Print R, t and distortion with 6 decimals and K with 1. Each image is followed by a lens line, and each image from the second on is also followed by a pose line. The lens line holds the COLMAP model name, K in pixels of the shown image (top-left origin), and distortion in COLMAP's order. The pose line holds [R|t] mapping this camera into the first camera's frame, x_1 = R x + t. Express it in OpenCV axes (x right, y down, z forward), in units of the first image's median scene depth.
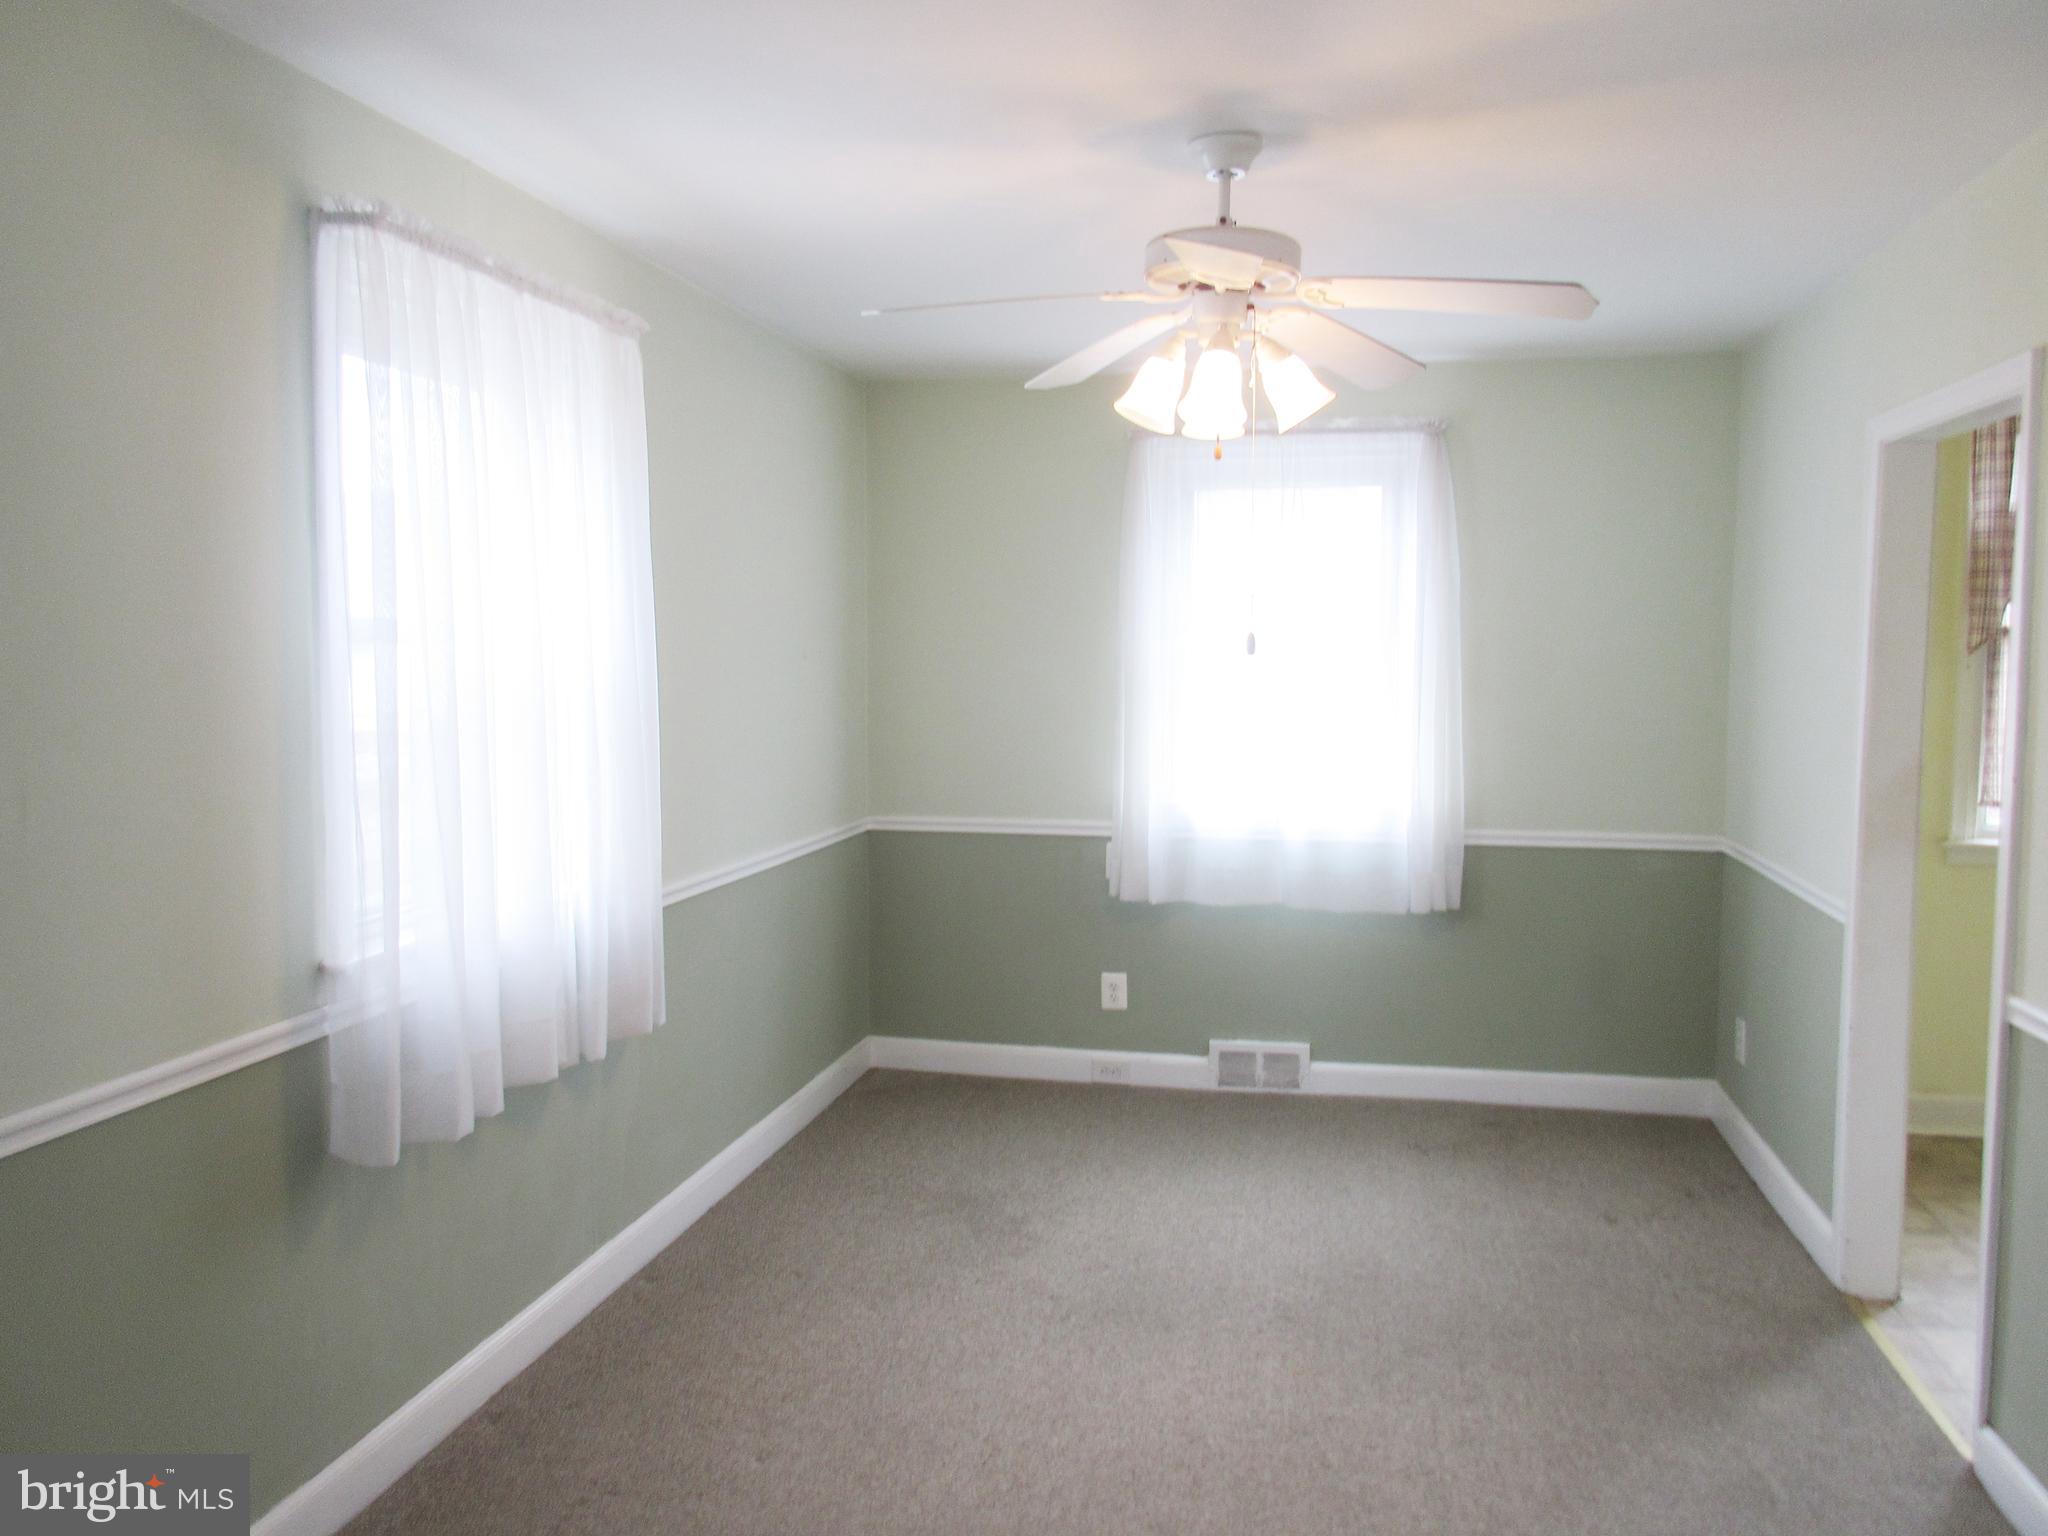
lens RADIAL K [[1523.9, 0, 1030.9], [0, 1523.9, 790.8], [0, 0, 1]] dist [-0.006765, 0.000013]
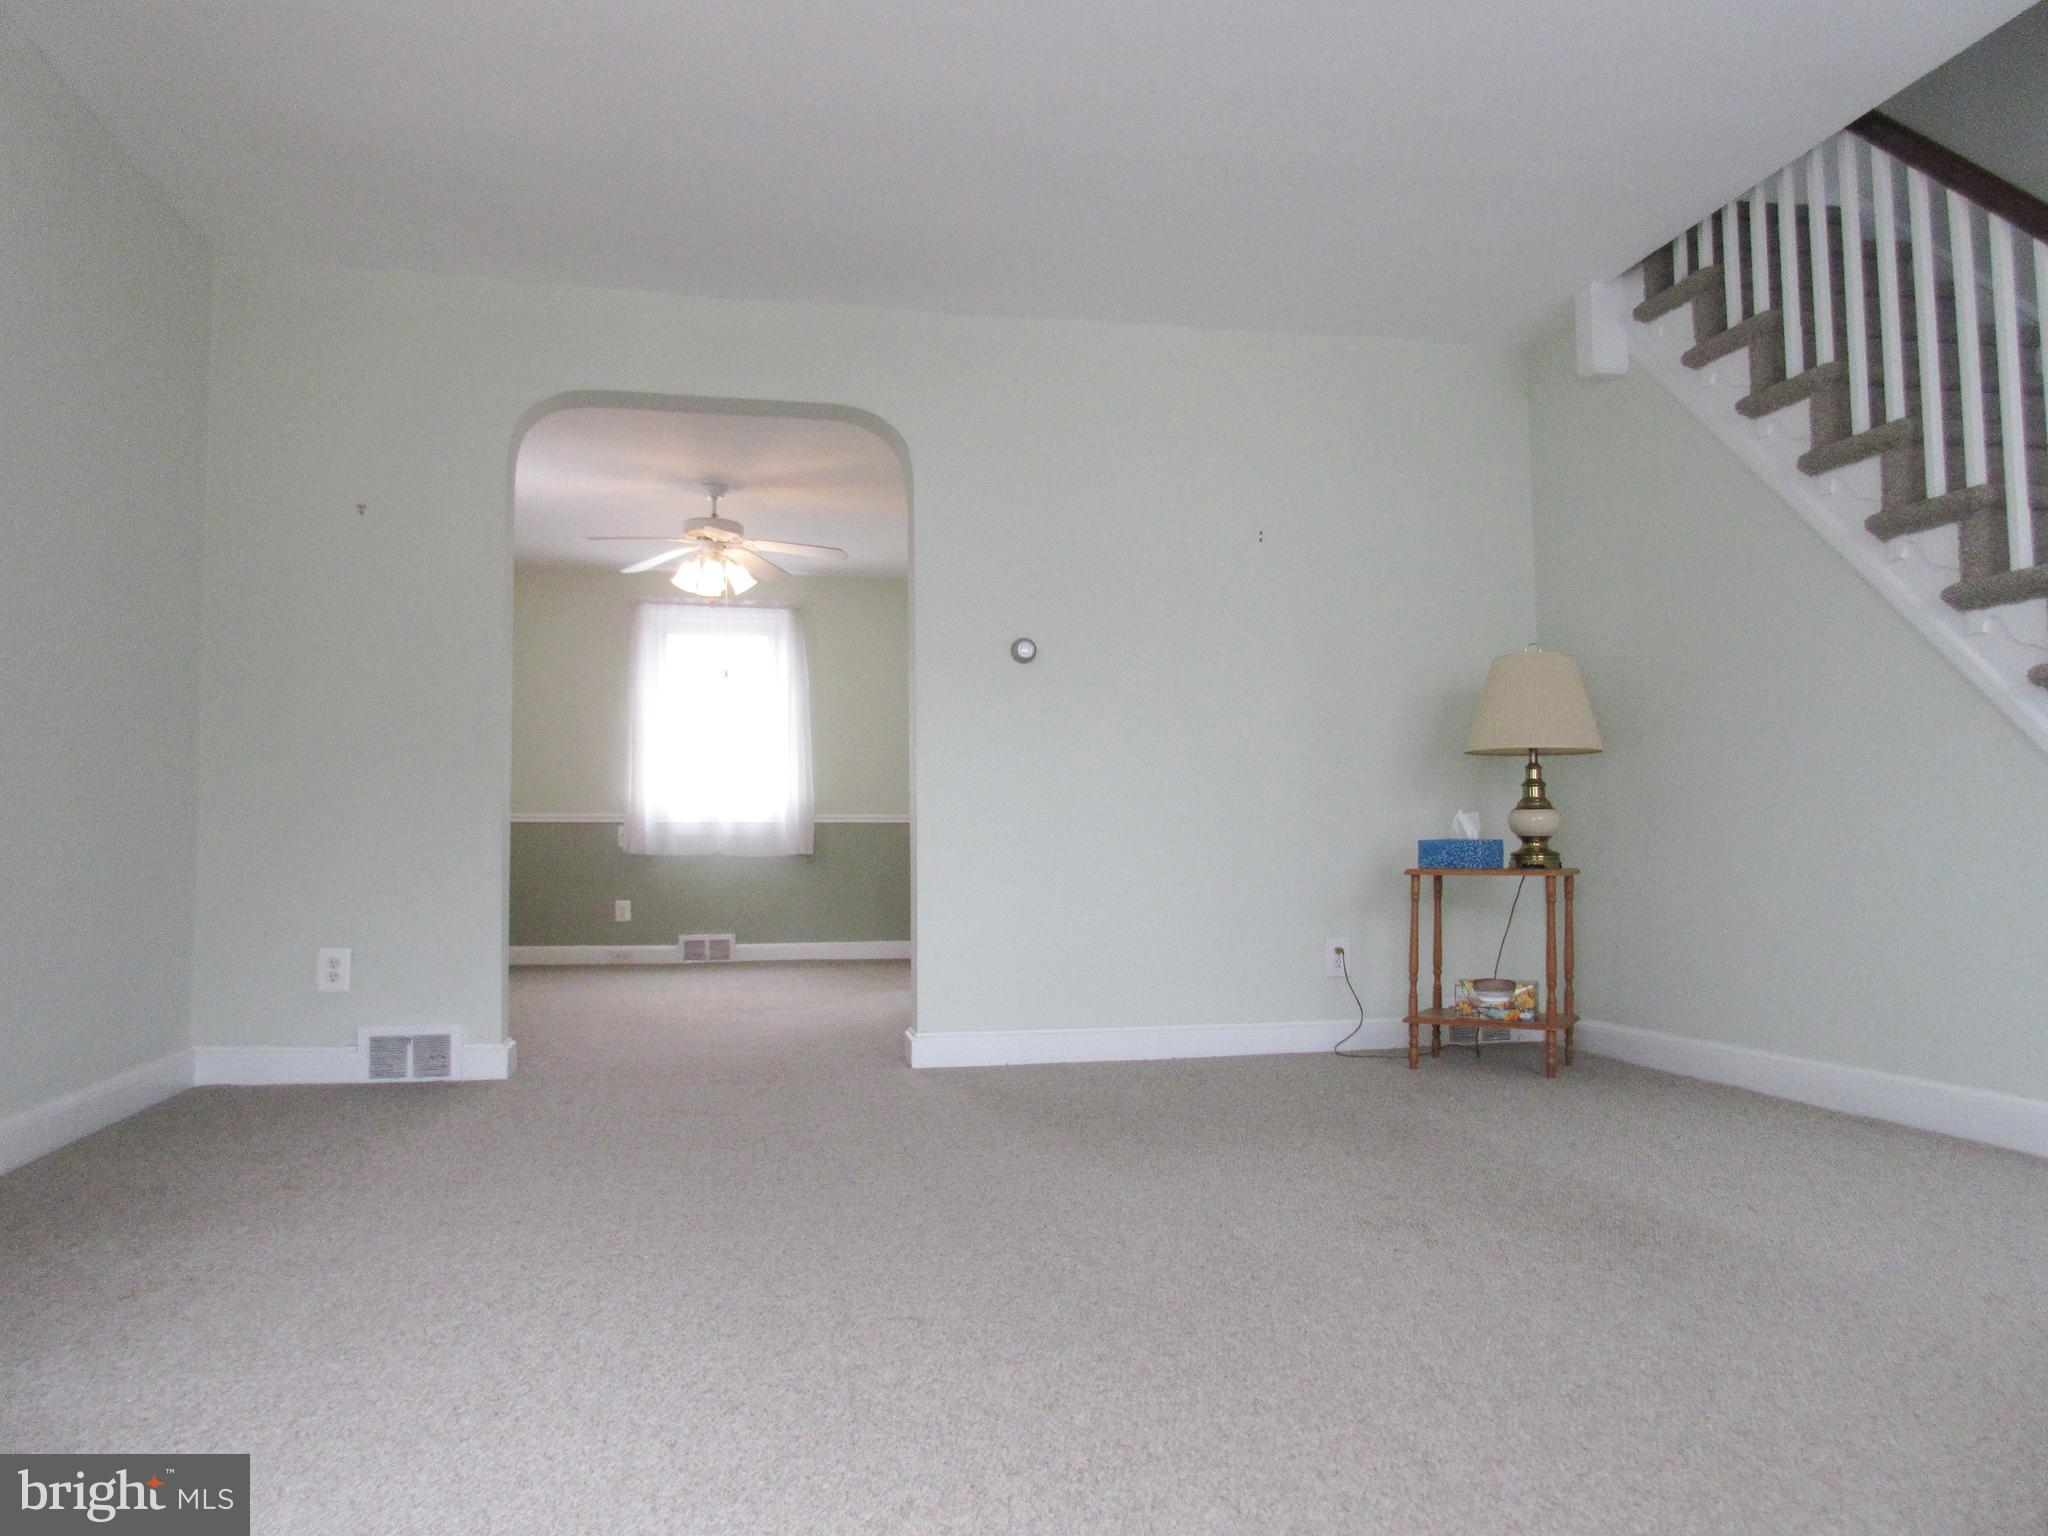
lens RADIAL K [[1523.9, 0, 1018.9], [0, 1523.9, 784.8], [0, 0, 1]] dist [-0.006765, 0.000013]
pose [[0.922066, 0.014856, 0.386748, -0.310373], [0.039937, 0.990277, -0.133257, 0.359985], [-0.384967, 0.138317, 0.912507, -1.204662]]
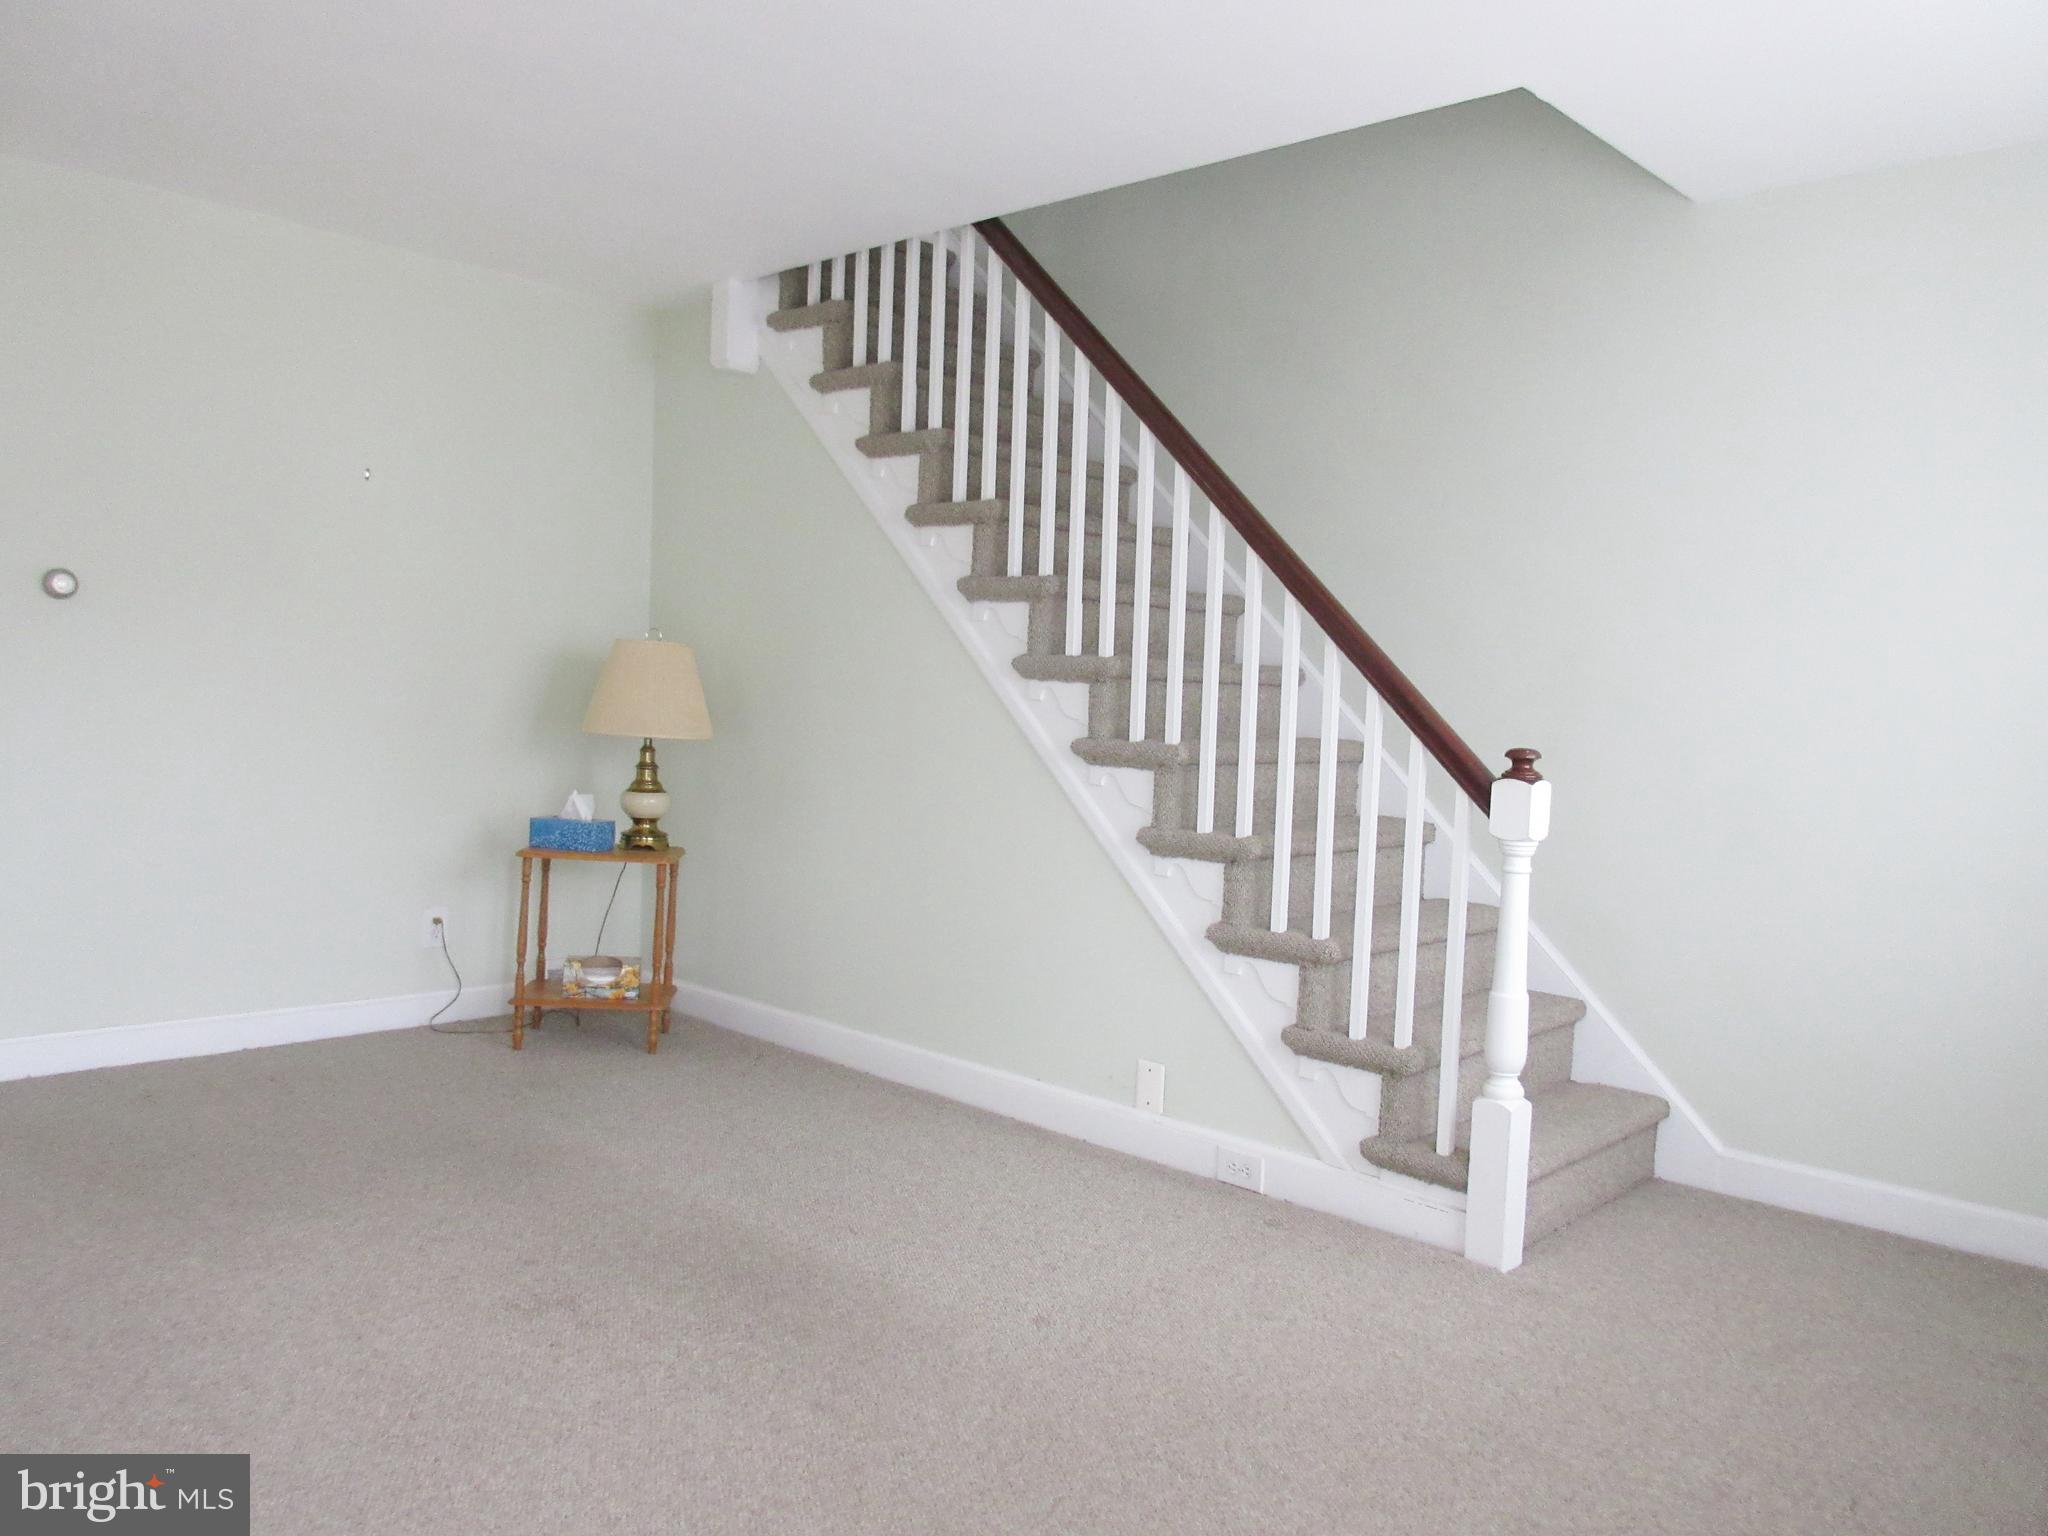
lens RADIAL K [[1523.9, 0, 1028.7], [0, 1523.9, 798.1], [0, 0, 1]] dist [-0.006765, 0.000013]
pose [[0.527873, -0.026053, 0.848923, -0.356377], [0.030295, 0.999471, 0.011835, 0.233294], [-0.848783, 0.019471, 0.528383, -1.177532]]
